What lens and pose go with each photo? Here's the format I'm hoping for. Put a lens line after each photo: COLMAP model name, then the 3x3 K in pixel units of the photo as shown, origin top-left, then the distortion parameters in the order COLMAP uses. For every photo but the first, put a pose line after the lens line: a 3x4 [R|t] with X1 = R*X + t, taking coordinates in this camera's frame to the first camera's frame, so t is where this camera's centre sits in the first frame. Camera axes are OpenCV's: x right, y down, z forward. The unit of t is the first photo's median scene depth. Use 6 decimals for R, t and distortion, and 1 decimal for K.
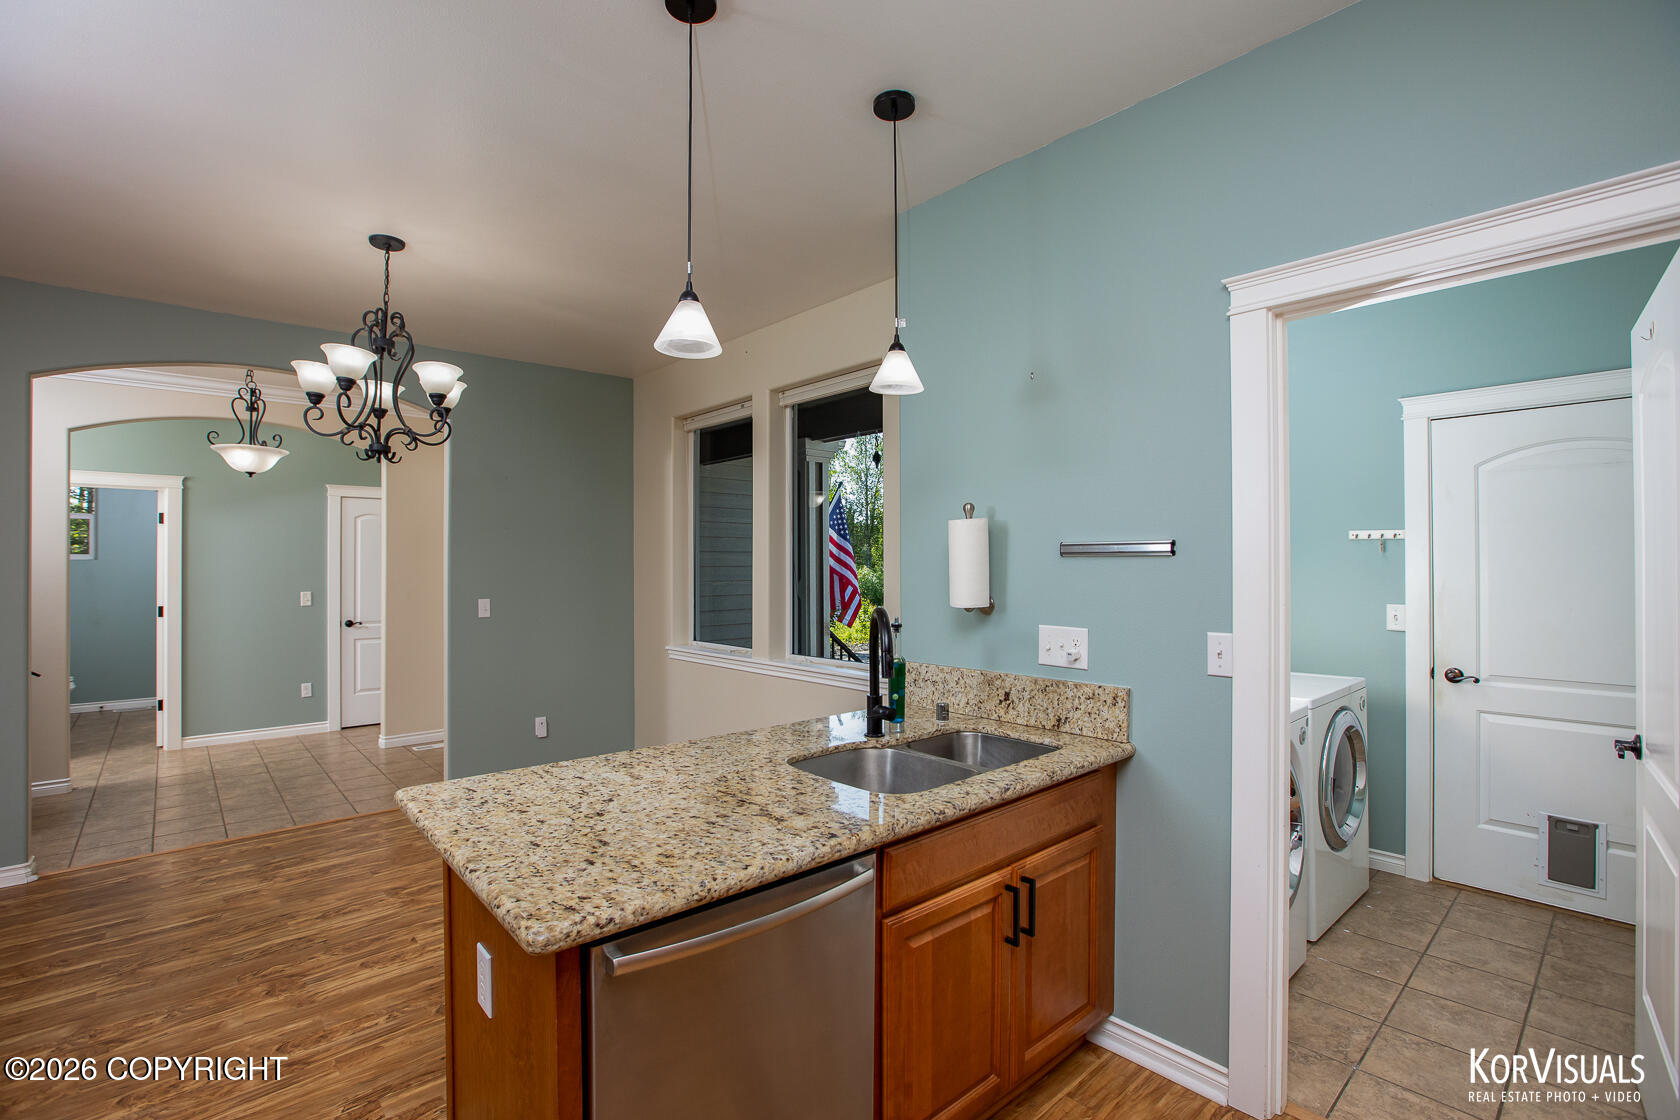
lens RADIAL K [[764.8, 0, 825.9], [0, 764.8, 560.3], [0, 0, 1]] dist [-0.047296, 0.010022]
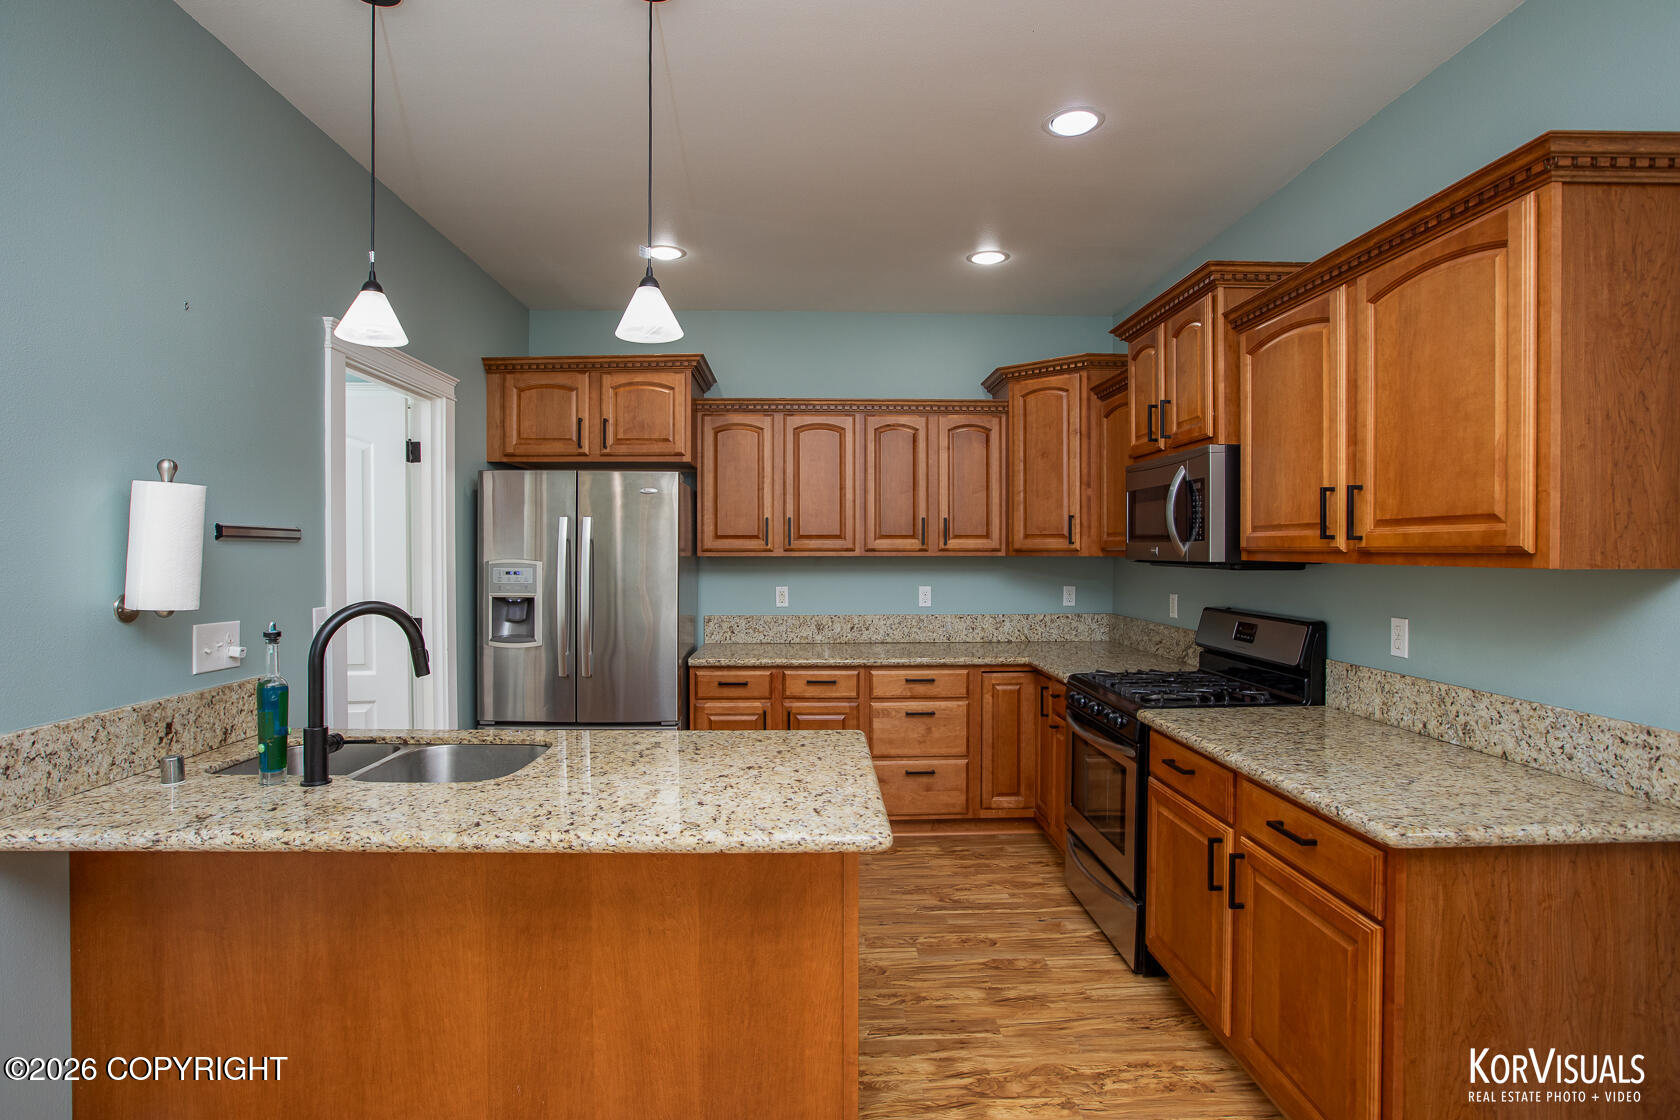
lens RADIAL K [[817.6, 0, 833.8], [0, 817.6, 557.8], [0, 0, 1]] dist [-0.001362, -0.000082]
pose [[-0.770531, -0.001908, 0.637400, -0.811974], [-0.004442, 0.999987, -0.002377, 0.013986], [-0.637388, -0.004663, -0.770529, 1.285761]]
